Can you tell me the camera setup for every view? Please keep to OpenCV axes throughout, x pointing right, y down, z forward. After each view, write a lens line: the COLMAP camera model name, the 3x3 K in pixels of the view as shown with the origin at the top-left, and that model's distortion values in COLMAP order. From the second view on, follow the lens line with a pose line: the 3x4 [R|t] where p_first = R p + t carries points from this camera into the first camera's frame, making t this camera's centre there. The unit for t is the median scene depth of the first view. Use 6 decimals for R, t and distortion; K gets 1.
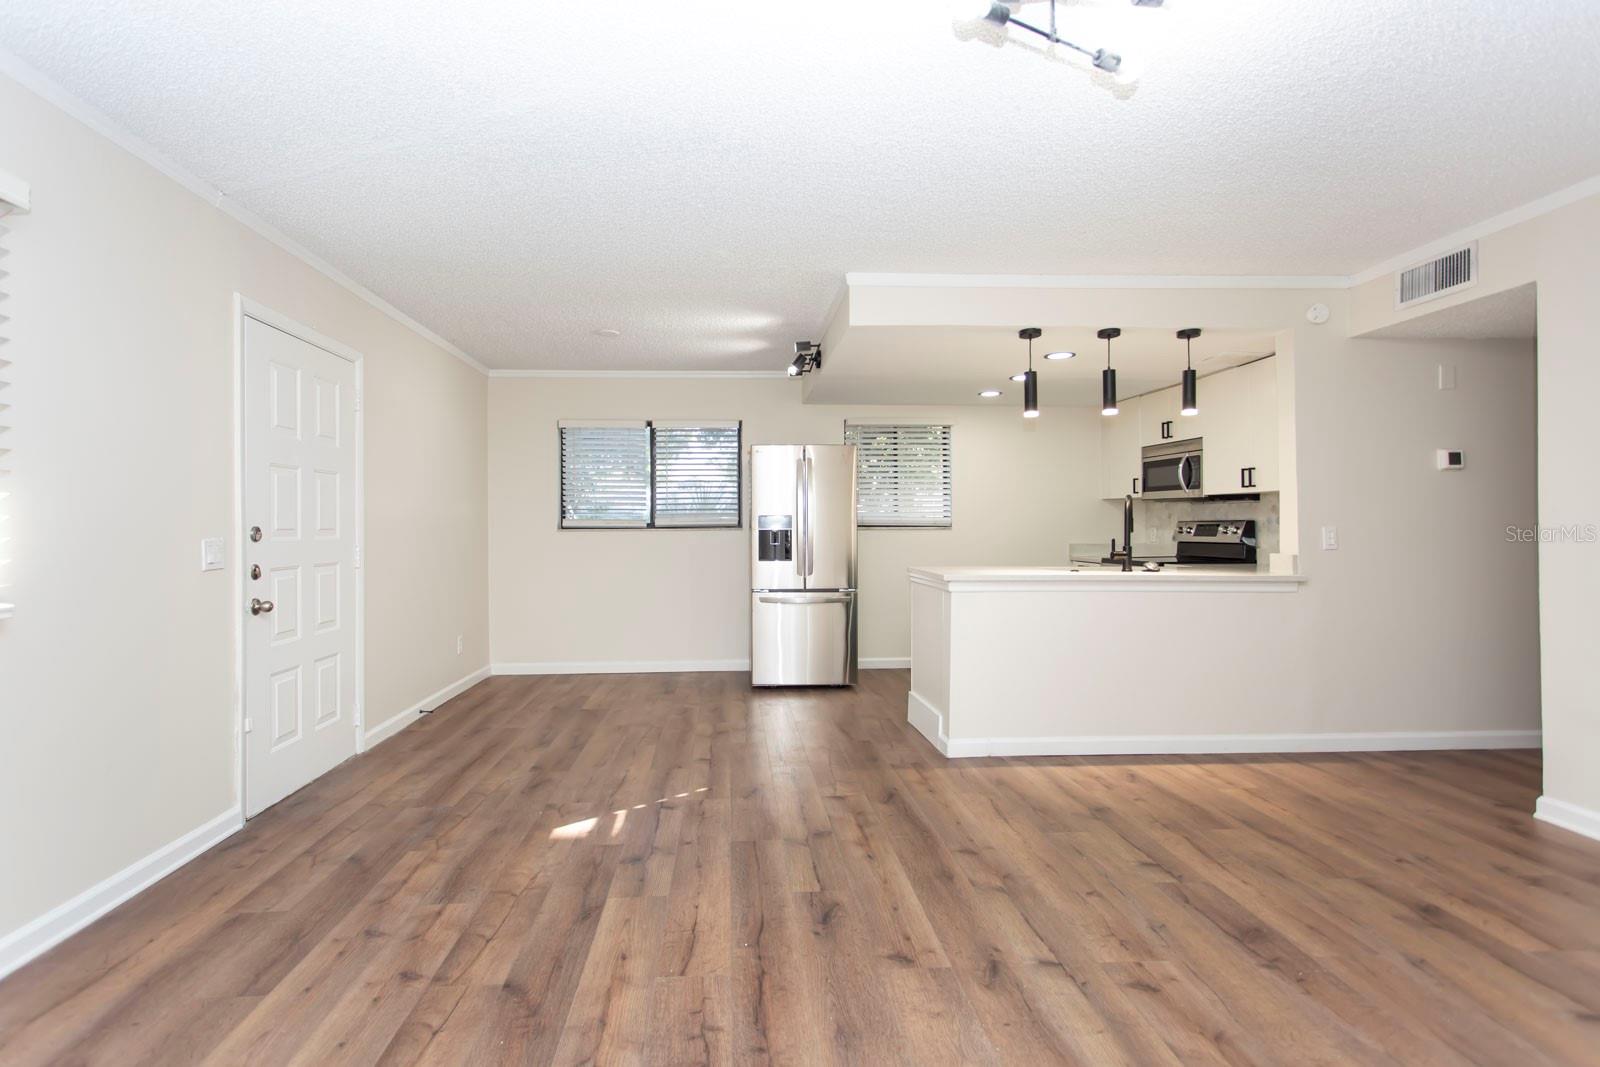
lens RADIAL K [[792.0, 0, 754.2], [0, 792.0, 526.6], [0, 0, 1]] dist [0.001759, 0.000678]
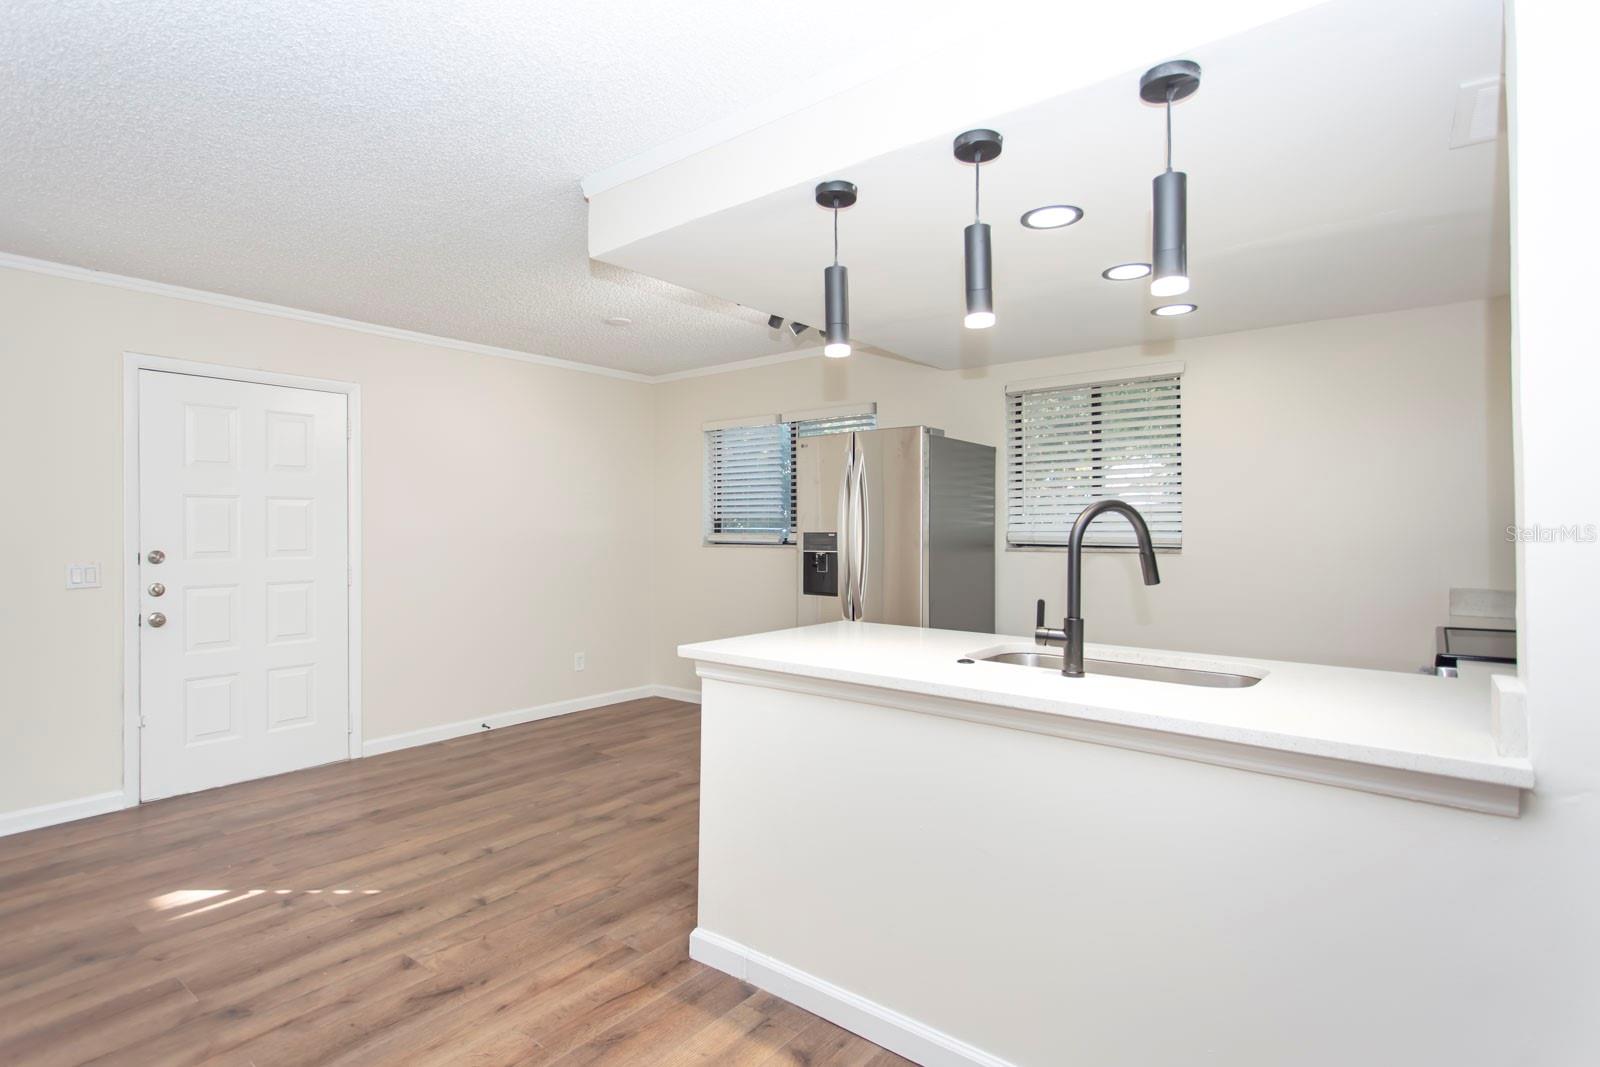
lens RADIAL K [[804.2, 0, 800.0], [0, 804.2, 533.5], [0, 0, 1]] dist [-0.003130, 0.000573]
pose [[0.753039, 0.005654, -0.657951, 0.769898], [0.002437, 0.999932, 0.011383, -0.033188], [0.657971, -0.010175, 0.752974, 0.670846]]
